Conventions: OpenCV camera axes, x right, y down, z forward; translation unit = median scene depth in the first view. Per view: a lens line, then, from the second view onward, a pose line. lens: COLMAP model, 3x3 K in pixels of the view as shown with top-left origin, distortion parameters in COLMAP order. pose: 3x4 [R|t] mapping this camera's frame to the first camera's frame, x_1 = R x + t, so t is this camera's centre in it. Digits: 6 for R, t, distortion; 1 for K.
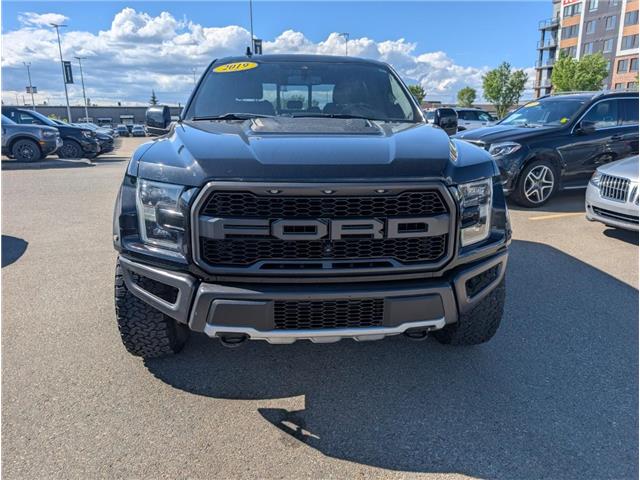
lens RADIAL K [[462.8, 0, 320.0], [0, 462.8, 240.0], [0, 0, 1]] dist [0.004297, -0.002022]
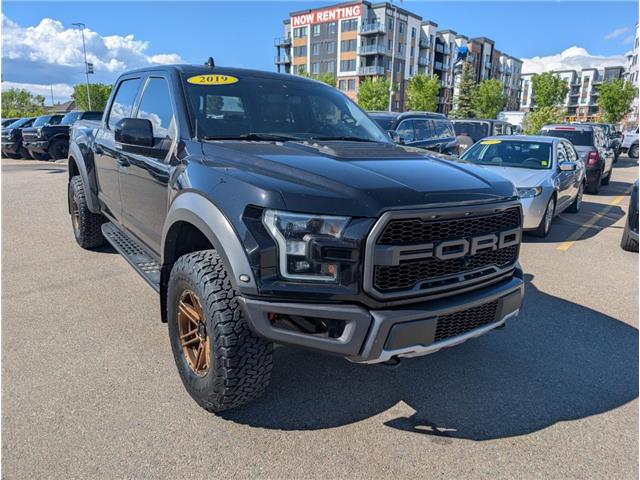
lens RADIAL K [[463.7, 0, 310.8], [0, 463.7, 243.5], [0, 0, 1]] dist [0.003495, -0.000964]
pose [[0.857066, -0.094616, 0.506445, -0.514282], [0.093772, 0.995221, 0.027239, -0.056403], [-0.506602, 0.024145, 0.861842, 0.115137]]
